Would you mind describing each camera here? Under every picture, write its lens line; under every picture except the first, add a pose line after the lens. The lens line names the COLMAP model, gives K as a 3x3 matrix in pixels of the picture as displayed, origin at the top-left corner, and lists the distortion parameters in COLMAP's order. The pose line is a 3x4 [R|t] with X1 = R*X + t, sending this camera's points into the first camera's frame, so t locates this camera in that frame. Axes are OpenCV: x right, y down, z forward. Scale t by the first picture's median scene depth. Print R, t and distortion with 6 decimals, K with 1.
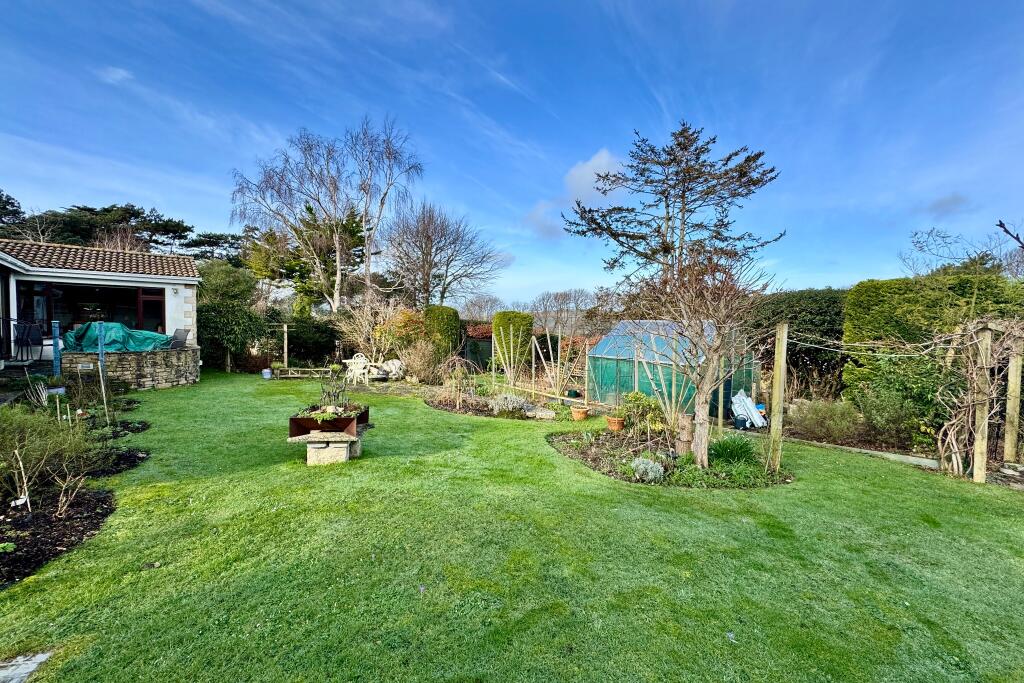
lens RADIAL K [[408.0, 0, 511.6], [0, 408.0, 340.9], [0, 0, 1]] dist [-0.003880, -0.000366]
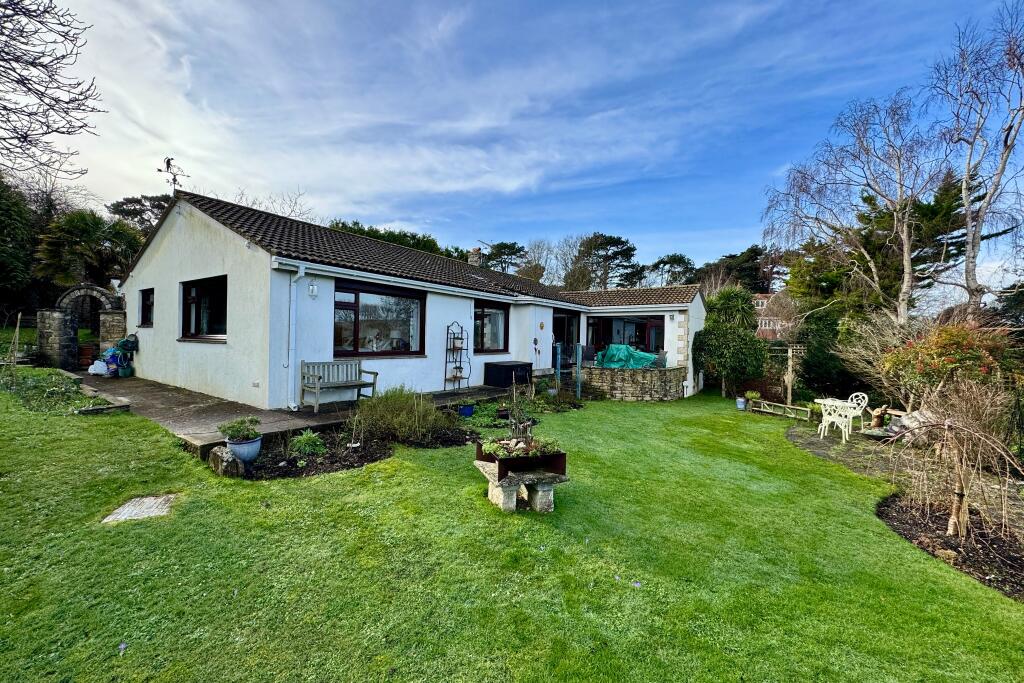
lens RADIAL K [[408.0, 0, 511.9], [0, 408.0, 340.1], [0, 0, 1]] dist [-0.003880, -0.000366]
pose [[0.222073, -0.005928, -0.975012, 0.156832], [-0.055094, 0.998308, -0.018618, -0.013361], [0.973472, 0.057851, 0.221370, 0.309037]]
